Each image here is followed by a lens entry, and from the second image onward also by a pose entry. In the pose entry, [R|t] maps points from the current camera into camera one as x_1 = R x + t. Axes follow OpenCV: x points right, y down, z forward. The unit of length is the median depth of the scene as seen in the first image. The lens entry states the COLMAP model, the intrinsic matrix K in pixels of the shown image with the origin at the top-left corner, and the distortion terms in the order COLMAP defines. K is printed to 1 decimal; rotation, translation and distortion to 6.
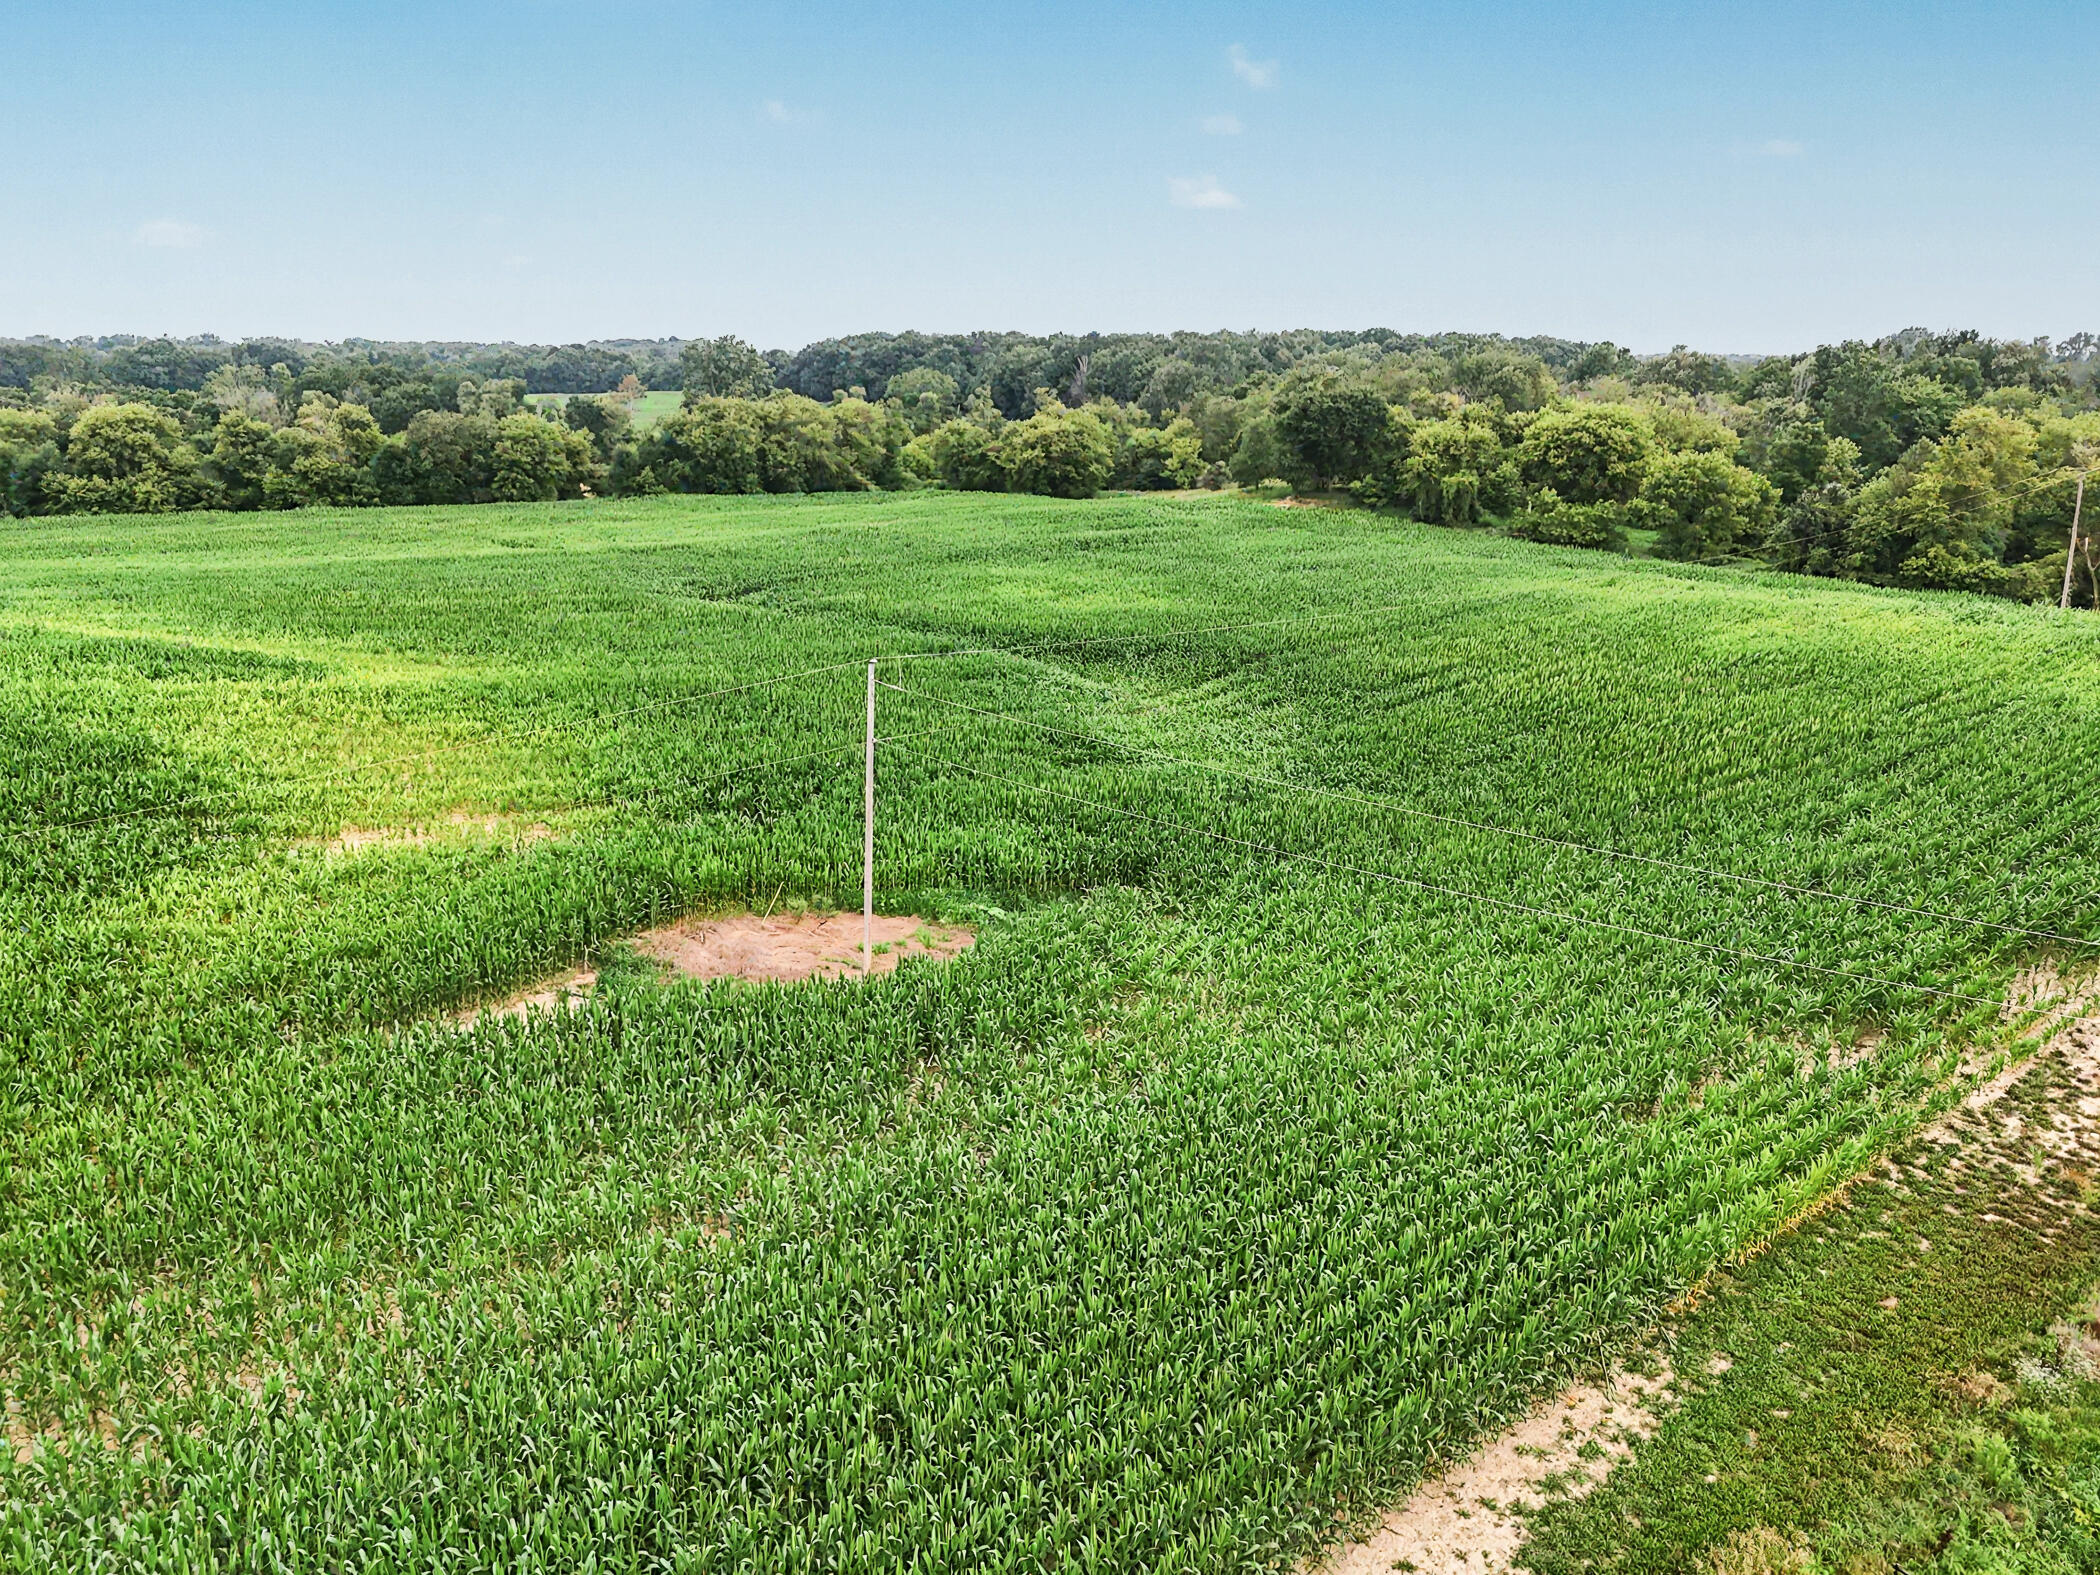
lens RADIAL K [[1555.1, 0, 1068.4], [0, 1555.1, 768.7], [0, 0, 1]] dist [0.073287, -0.067942]
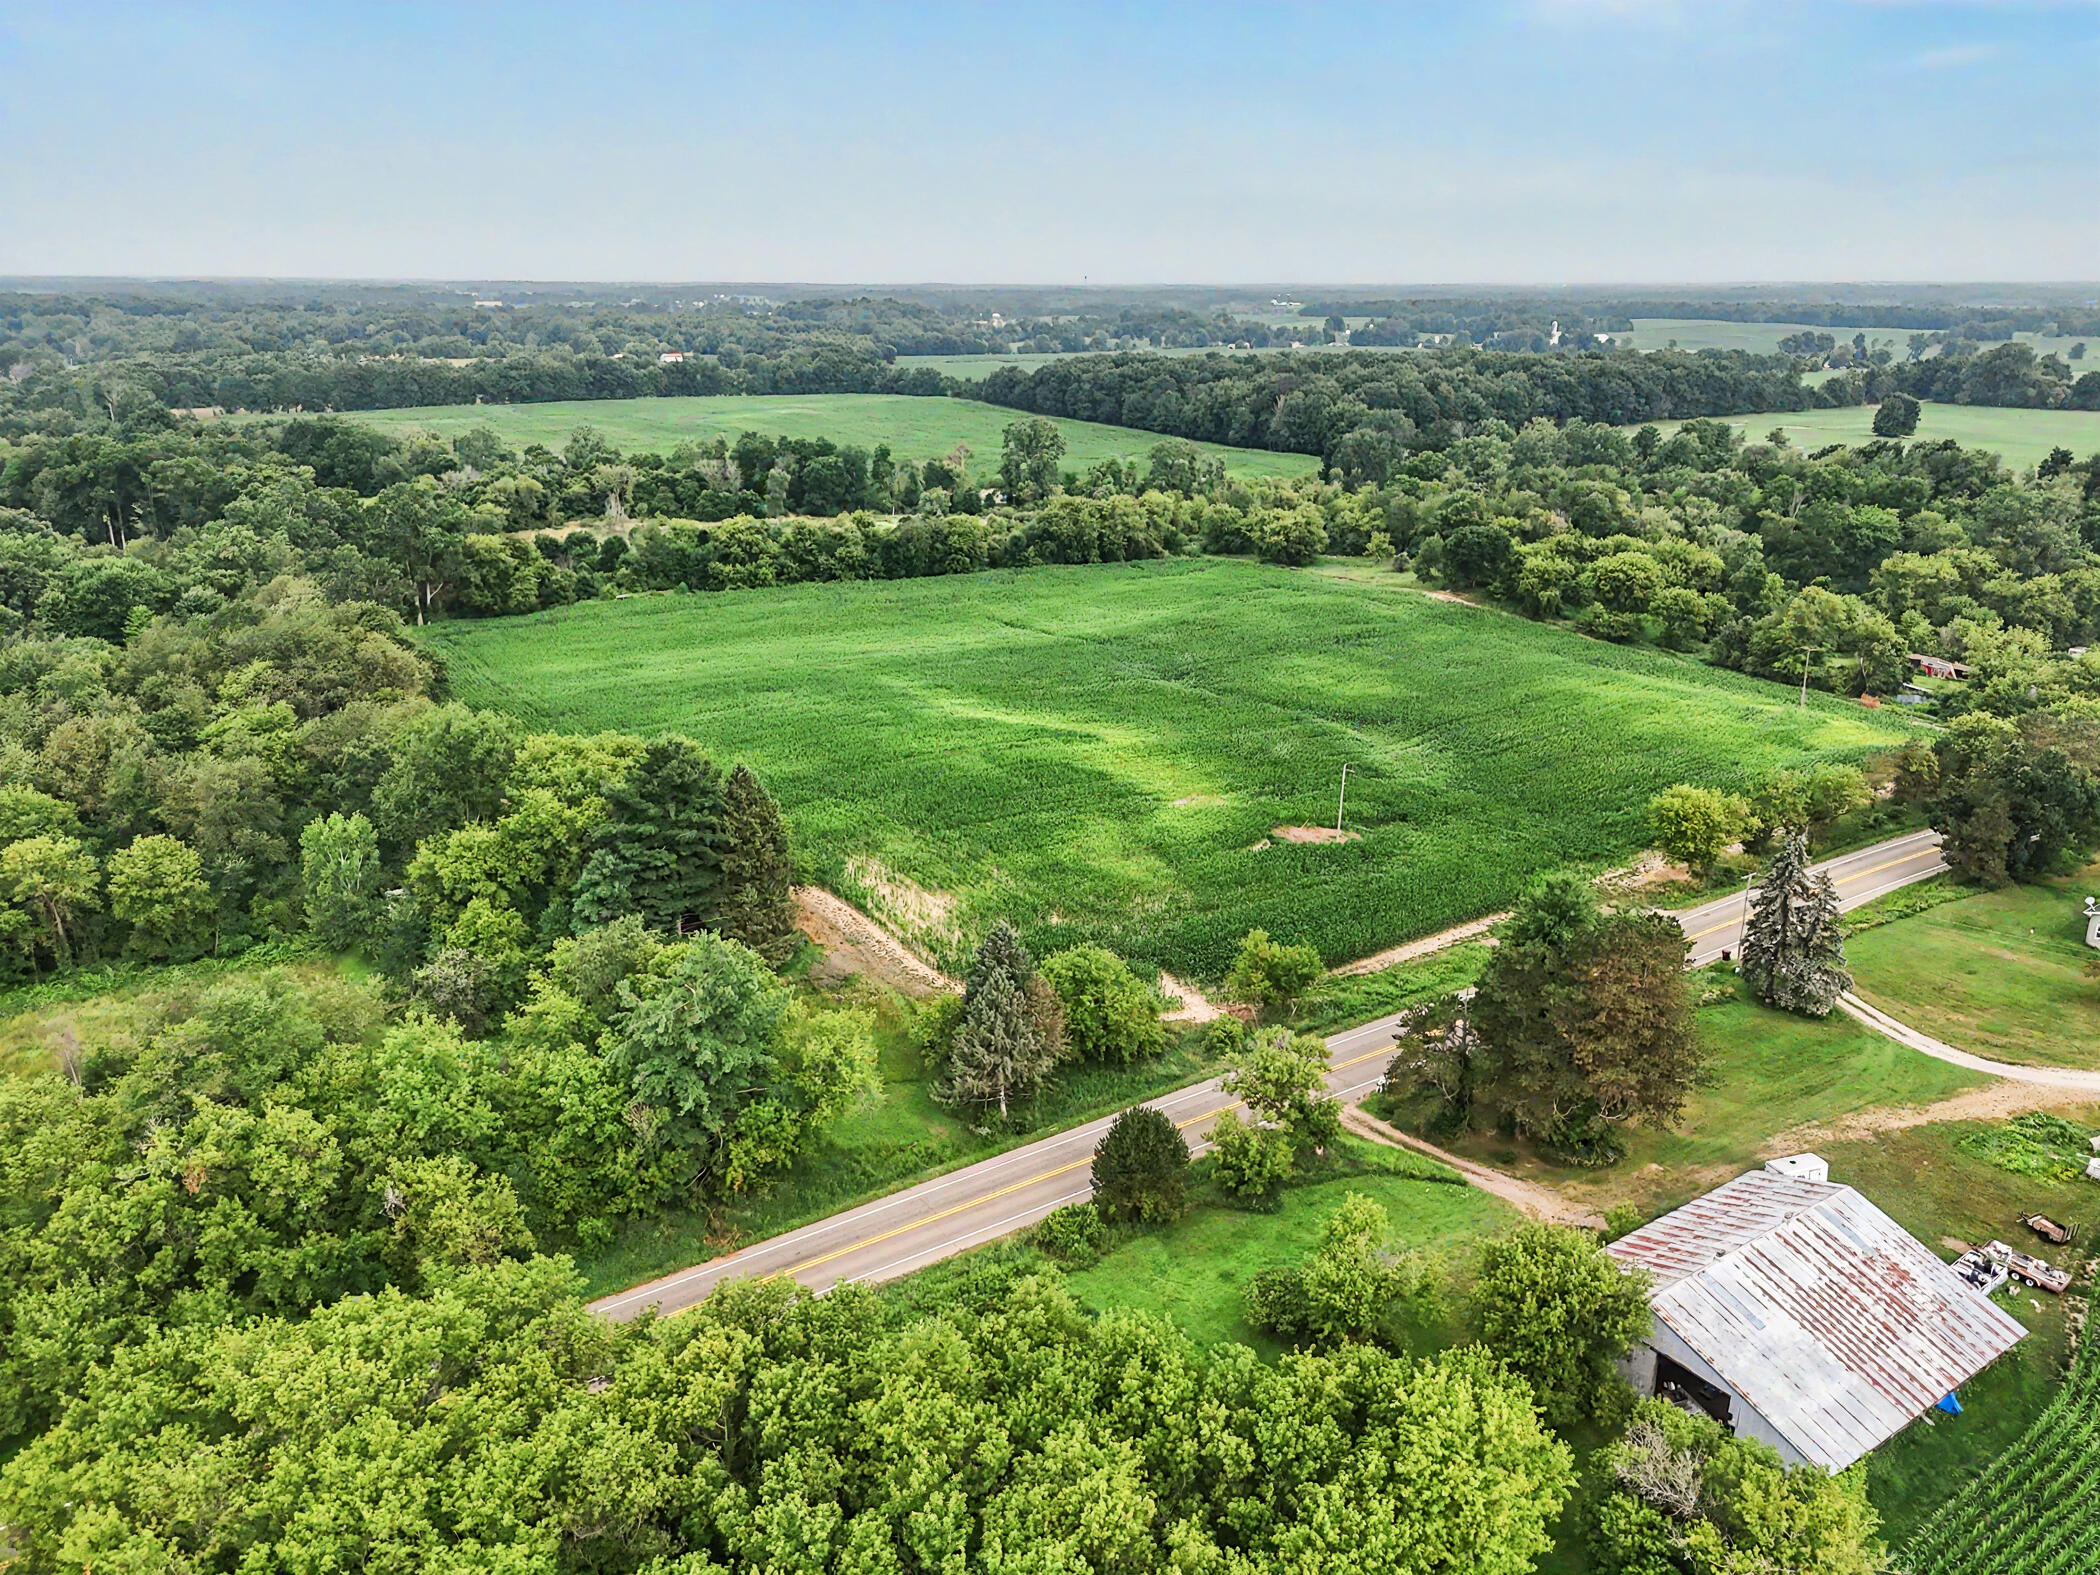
lens RADIAL K [[1555.1, 0, 1059.6], [0, 1555.1, 792.6], [0, 0, 1]] dist [0.073287, -0.067942]
pose [[0.995661, 0.025525, -0.089480, -0.137380], [-0.020000, 0.997869, 0.062108, -0.063292], [0.090875, -0.060049, 0.994050, -0.836211]]
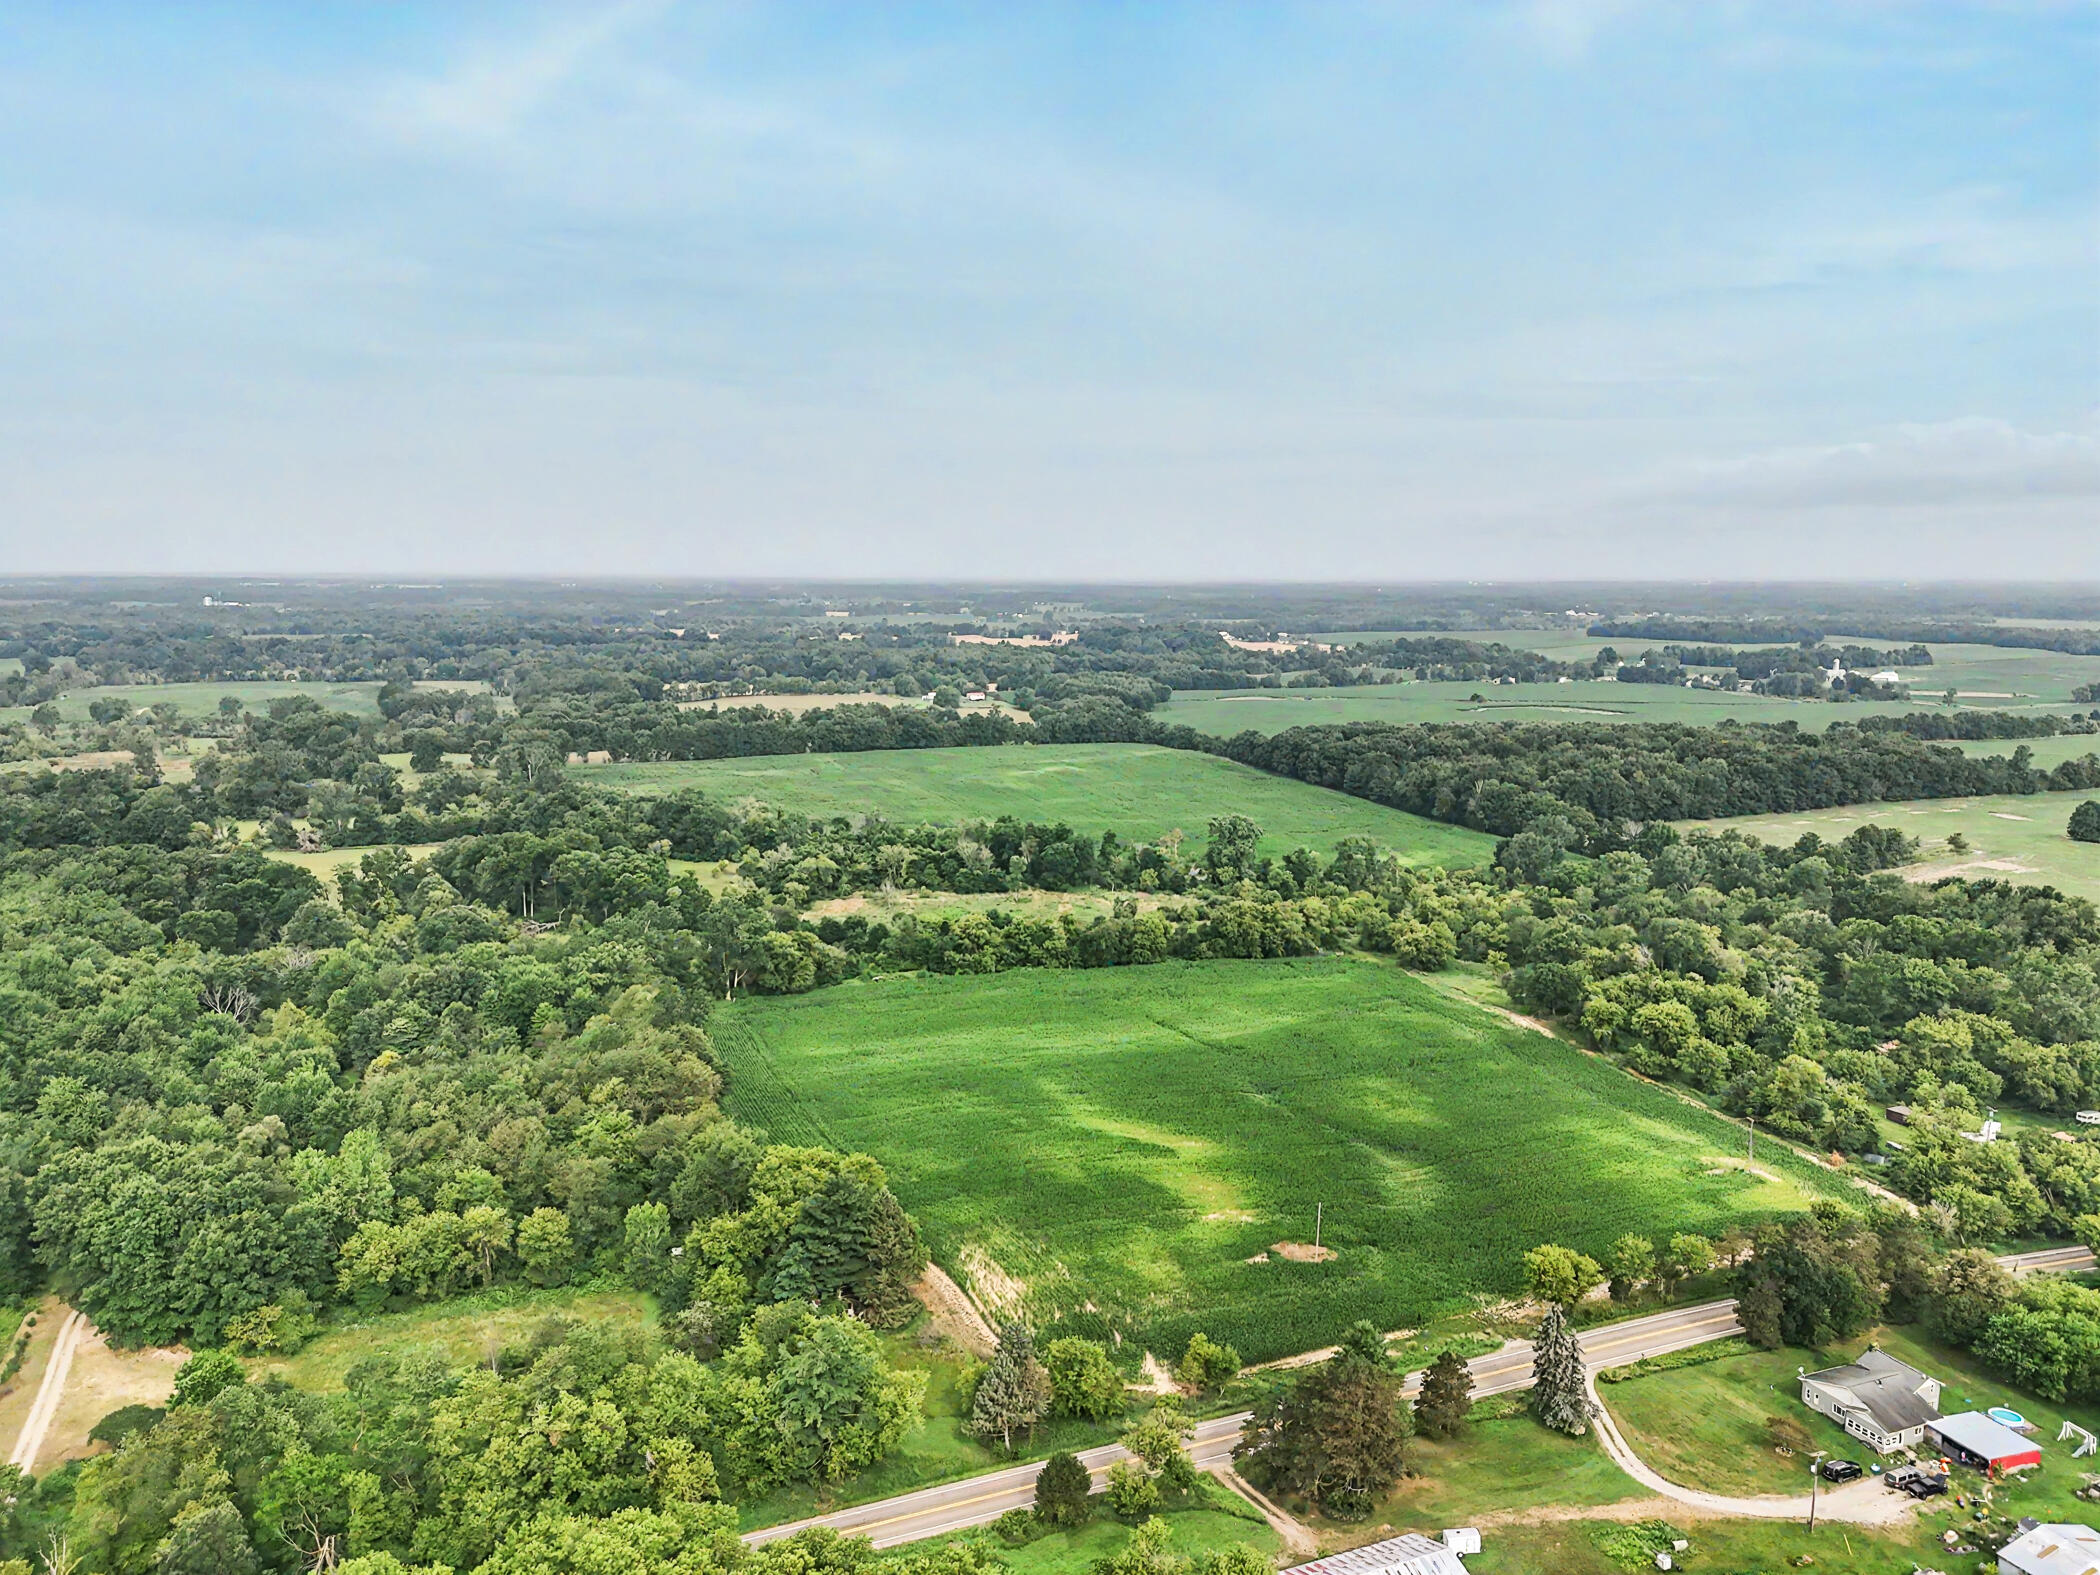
lens RADIAL K [[1555.1, 0, 1062.1], [0, 1555.1, 799.8], [0, 0, 1]] dist [0.073287, -0.067942]
pose [[0.958935, 0.041986, -0.280501, 0.137531], [-0.072307, 0.992493, -0.098634, -0.243863], [0.274254, 0.114865, 0.954773, -1.318235]]
